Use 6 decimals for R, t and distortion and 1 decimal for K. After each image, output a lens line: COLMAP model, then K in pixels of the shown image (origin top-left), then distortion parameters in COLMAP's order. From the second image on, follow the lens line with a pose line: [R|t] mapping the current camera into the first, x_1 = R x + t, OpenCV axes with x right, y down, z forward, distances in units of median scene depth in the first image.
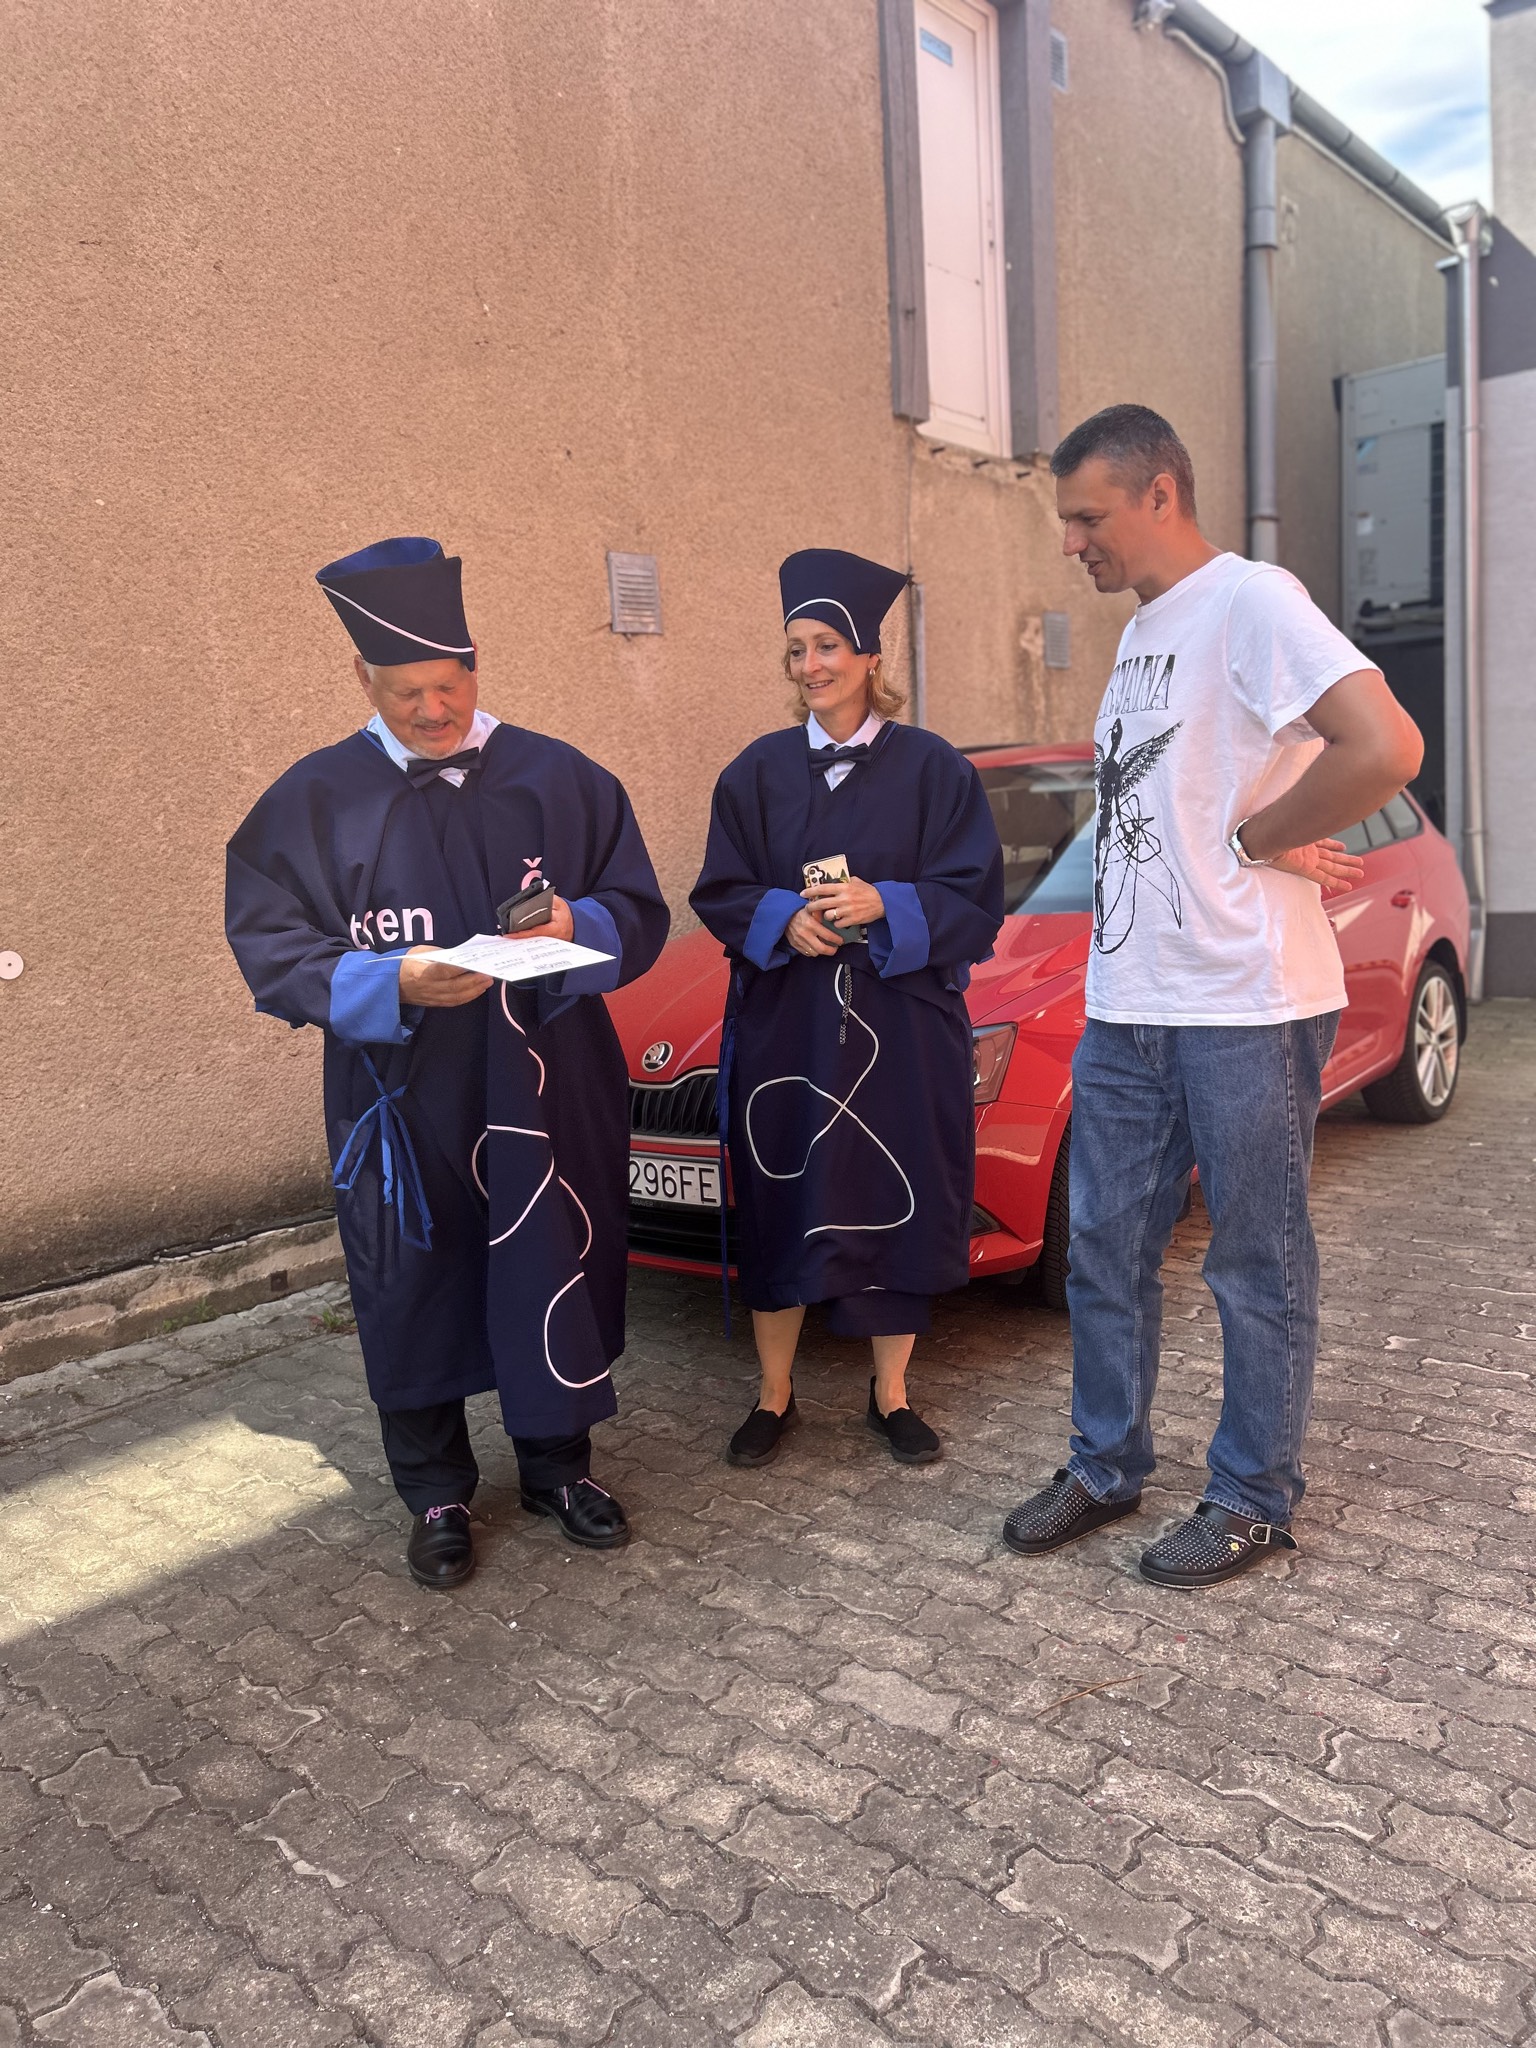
lens RADIAL K [[1540.4, 0, 768.0], [0, 1540.4, 1024.0], [0, 0, 1]] dist [0.031792, -0.035258]
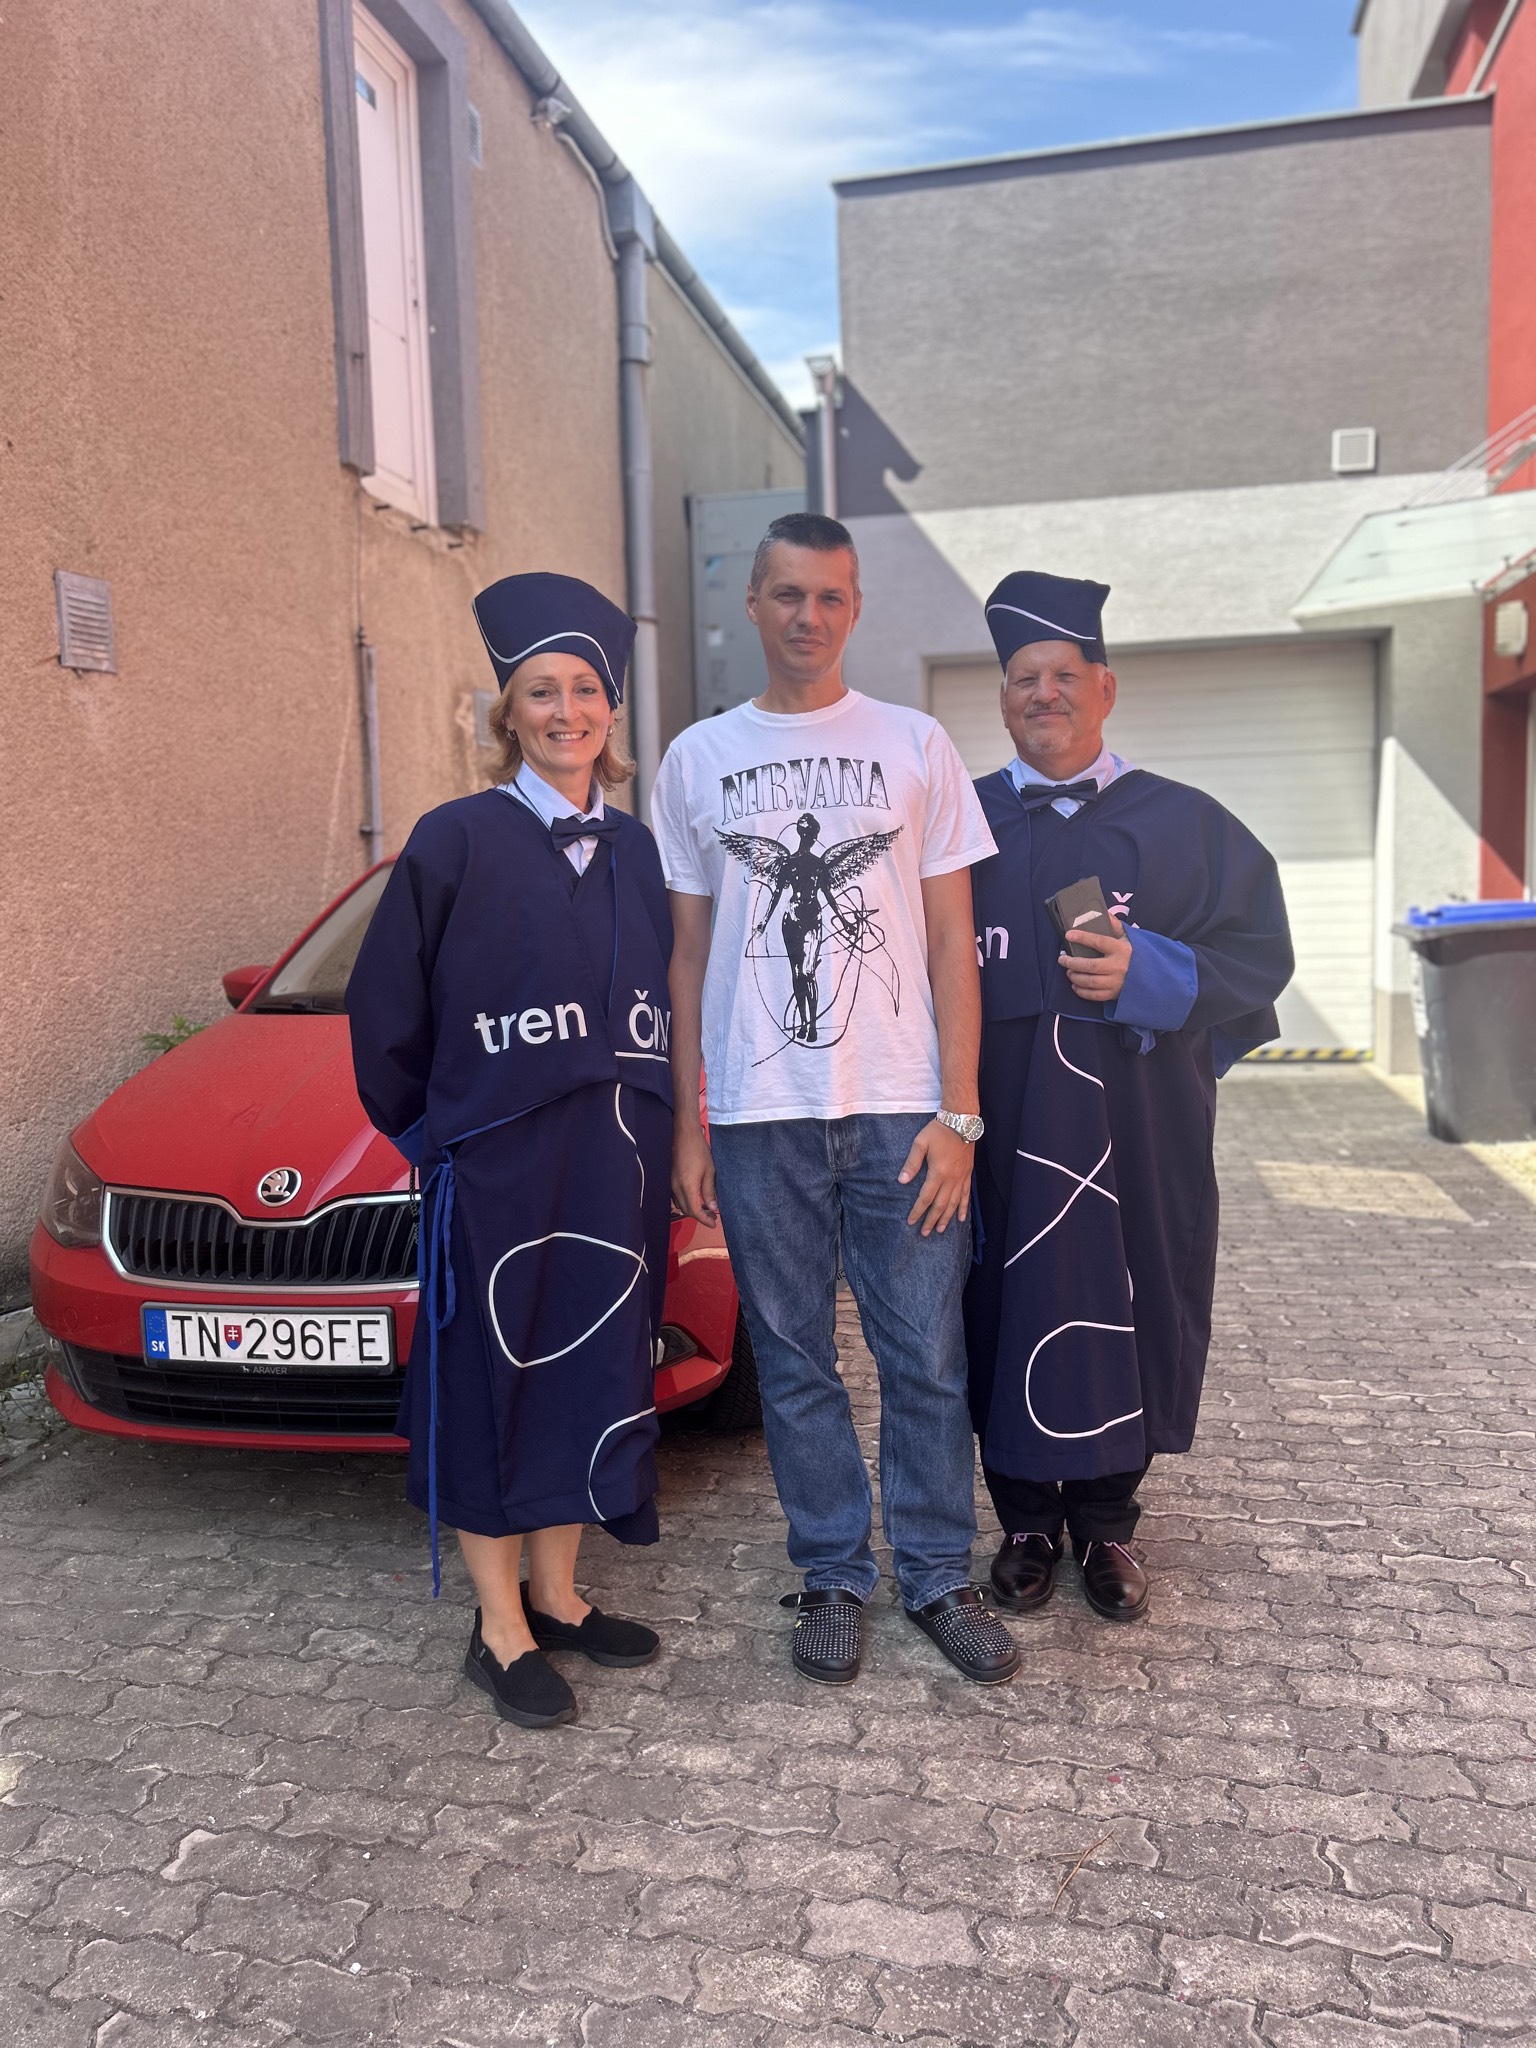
lens RADIAL K [[1542.5, 0, 789.8], [0, 1542.5, 1041.7], [0, 0, 1]] dist [0.018411, -0.023764]
pose [[0.885699, -0.015768, 0.463992, -0.143490], [0.035073, 0.998840, -0.033006, -0.012571], [-0.462934, 0.045507, 0.885224, 0.097536]]
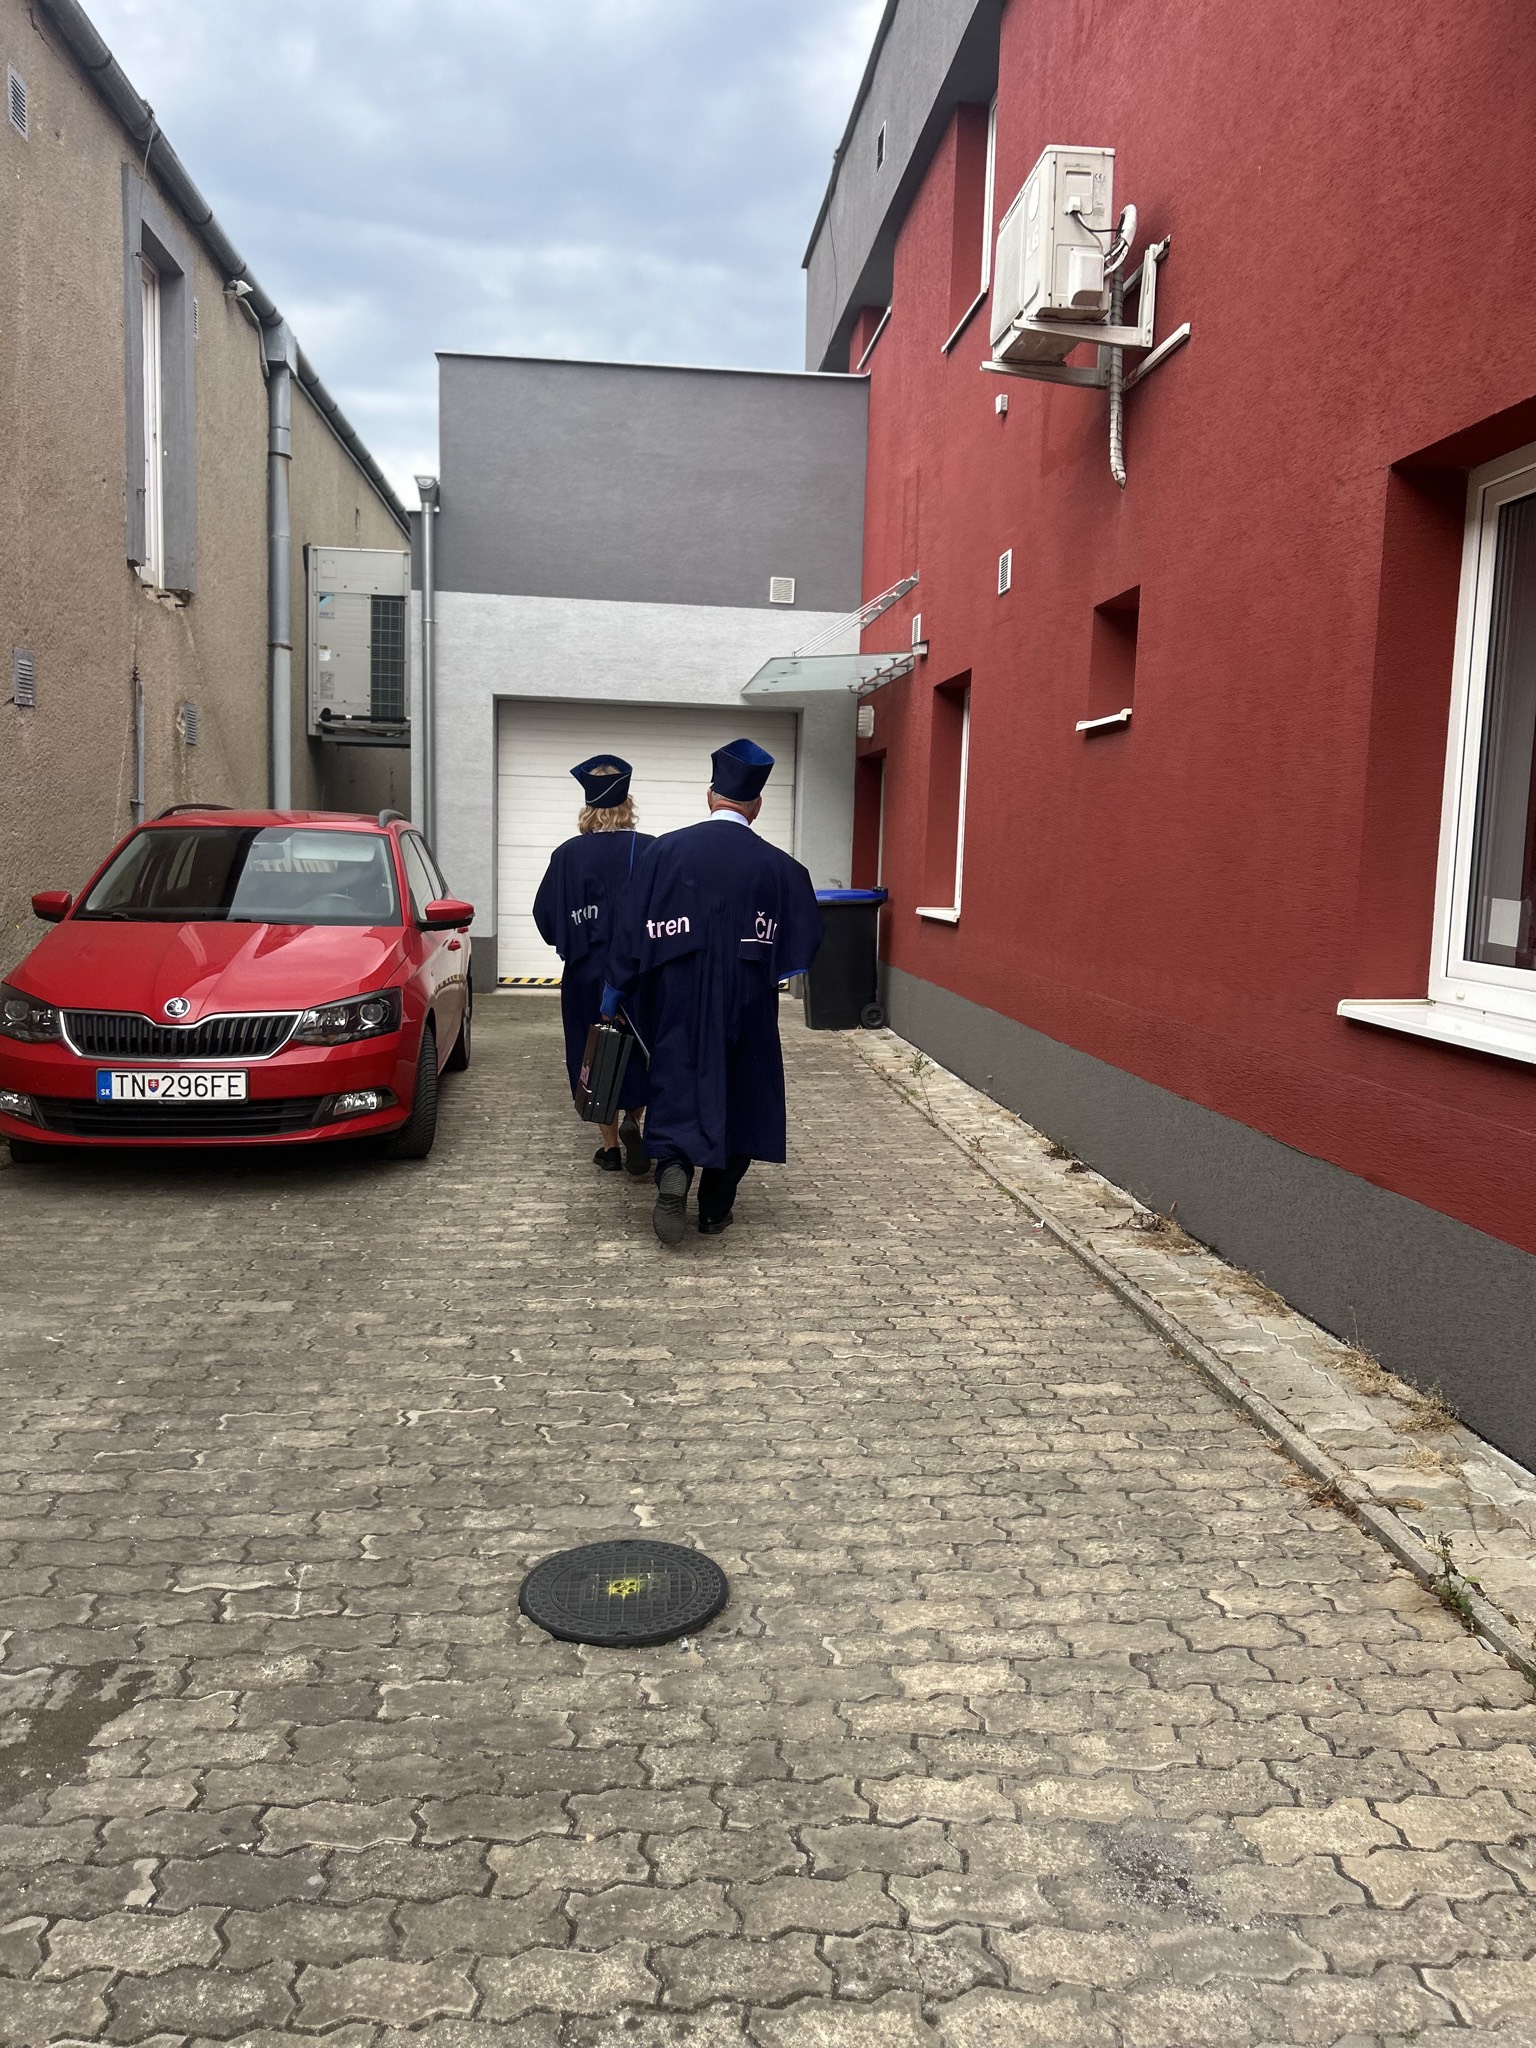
lens RADIAL K [[1465.6, 0, 768.0], [0, 1465.6, 1024.0], [0, 0, 1]] dist [0.029904, -0.001391]
pose [[0.703346, -0.005607, 0.710826, -0.581778], [0.019081, 0.999757, -0.010994, 0.063963], [-0.710592, 0.021296, 0.703282, -0.427538]]
